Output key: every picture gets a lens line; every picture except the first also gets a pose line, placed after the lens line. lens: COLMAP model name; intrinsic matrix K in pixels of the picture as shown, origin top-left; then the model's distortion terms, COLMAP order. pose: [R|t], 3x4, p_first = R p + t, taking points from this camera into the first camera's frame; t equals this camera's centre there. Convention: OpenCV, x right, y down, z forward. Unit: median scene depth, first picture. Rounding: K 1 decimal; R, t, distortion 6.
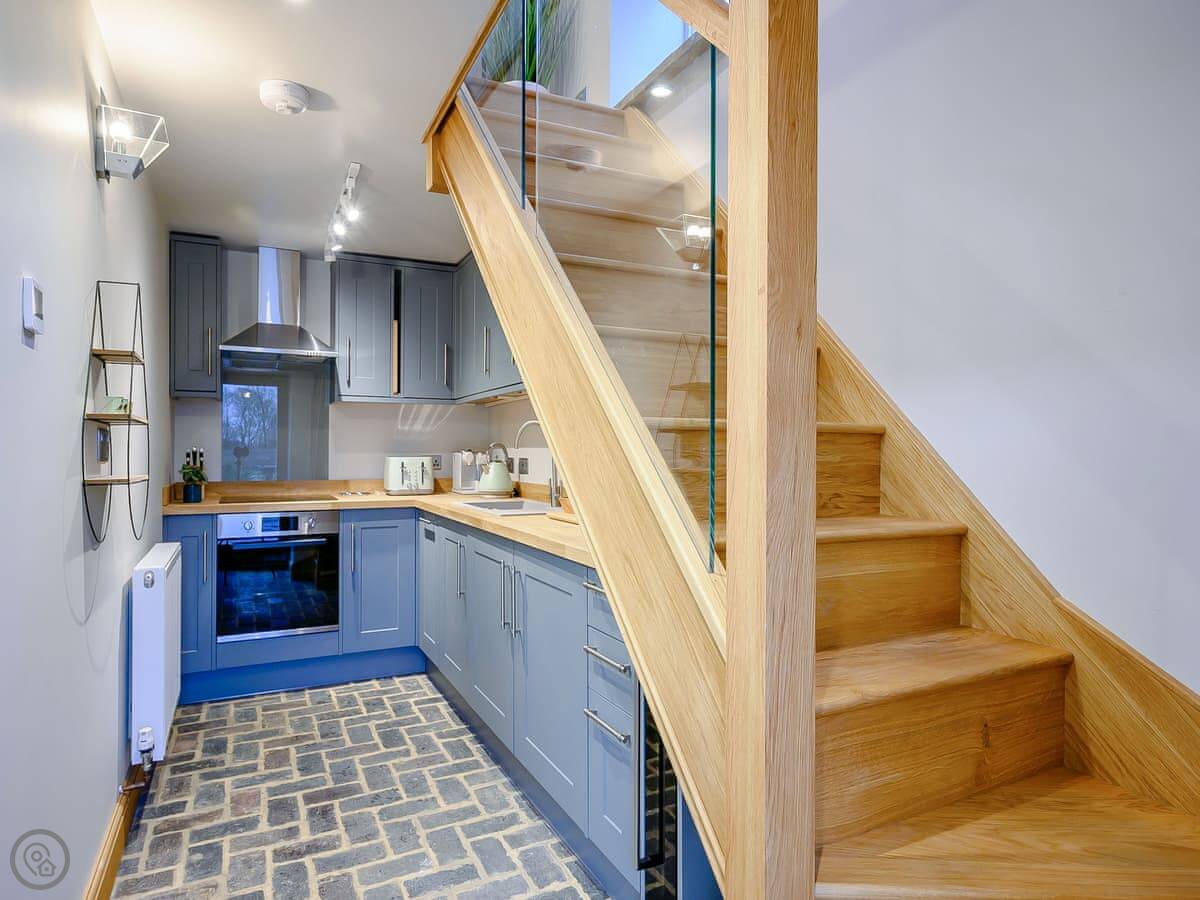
lens RADIAL K [[719.7, 0, 605.5], [0, 719.7, 446.4], [0, 0, 1]] dist [-0.002986, 0.000883]
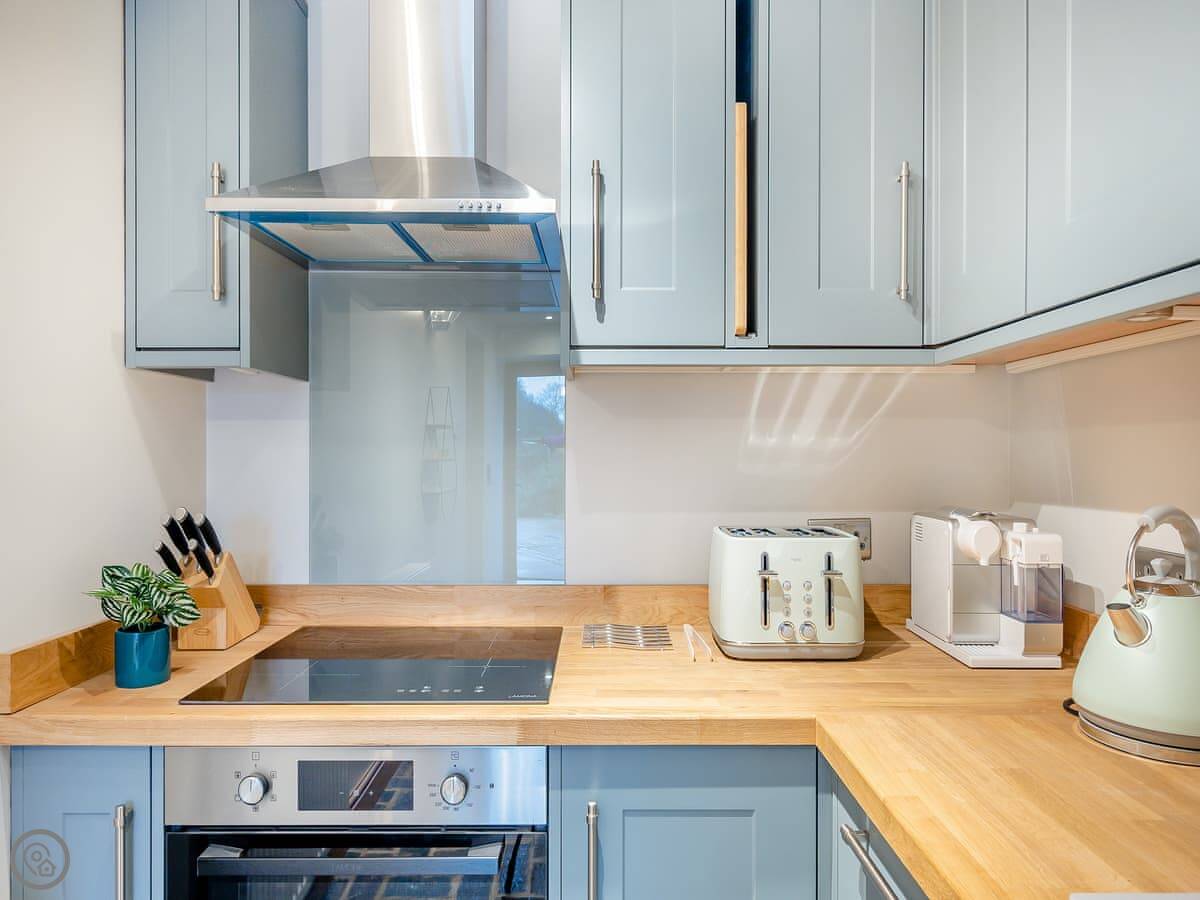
lens RADIAL K [[747.0, 0, 603.0], [0, 747.0, 447.7], [0, 0, 1]] dist [-0.005289, -0.001734]
pose [[0.893289, -0.003394, -0.449471, -0.211878], [0.005212, 0.999982, 0.002806, -0.026807], [0.449454, -0.004849, 0.893291, 0.724197]]
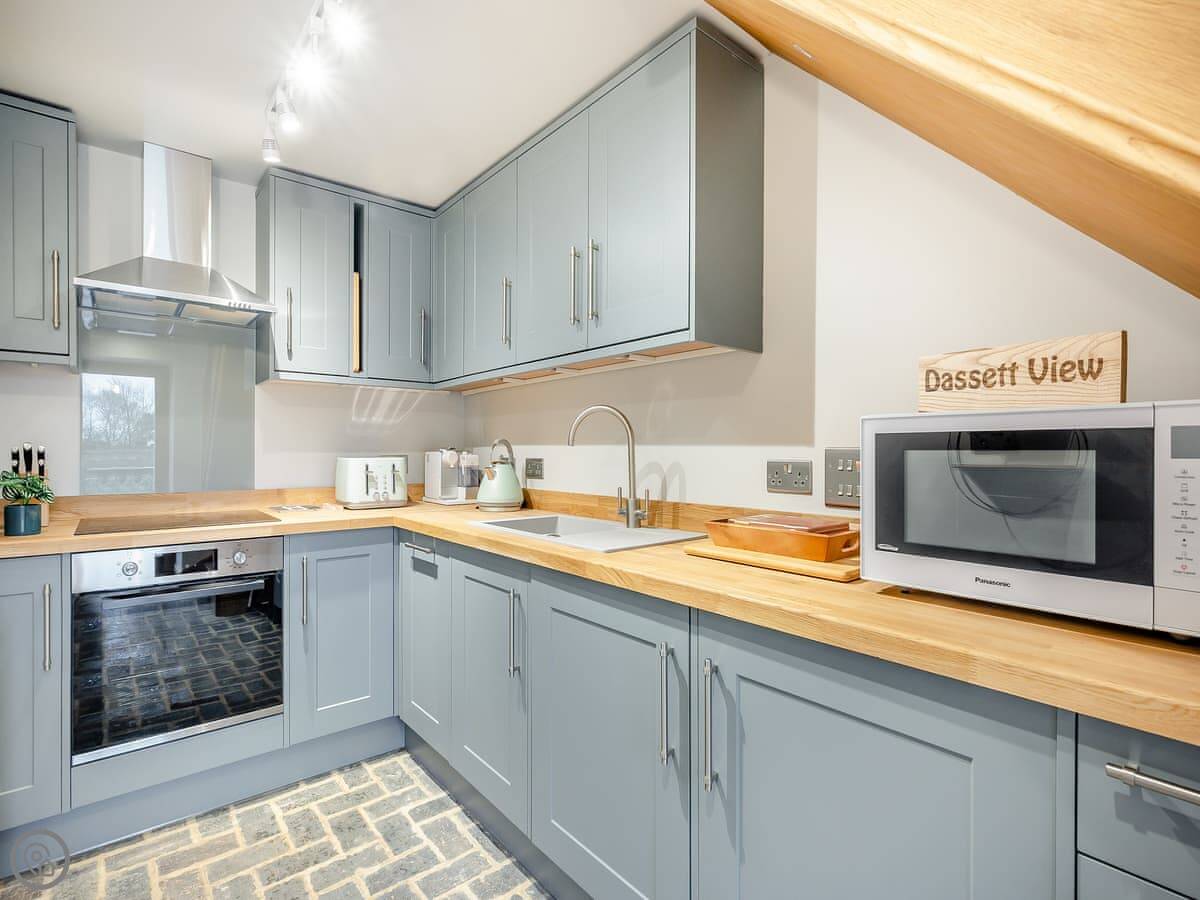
lens RADIAL K [[587.7, 0, 599.6], [0, 587.7, 452.5], [0, 0, 1]] dist [-0.001744, 0.000434]
pose [[0.973803, -0.001805, 0.227385, -0.197719], [-0.000410, 0.999953, 0.009694, 0.003813], [-0.227392, -0.009533, 0.973757, 0.378147]]
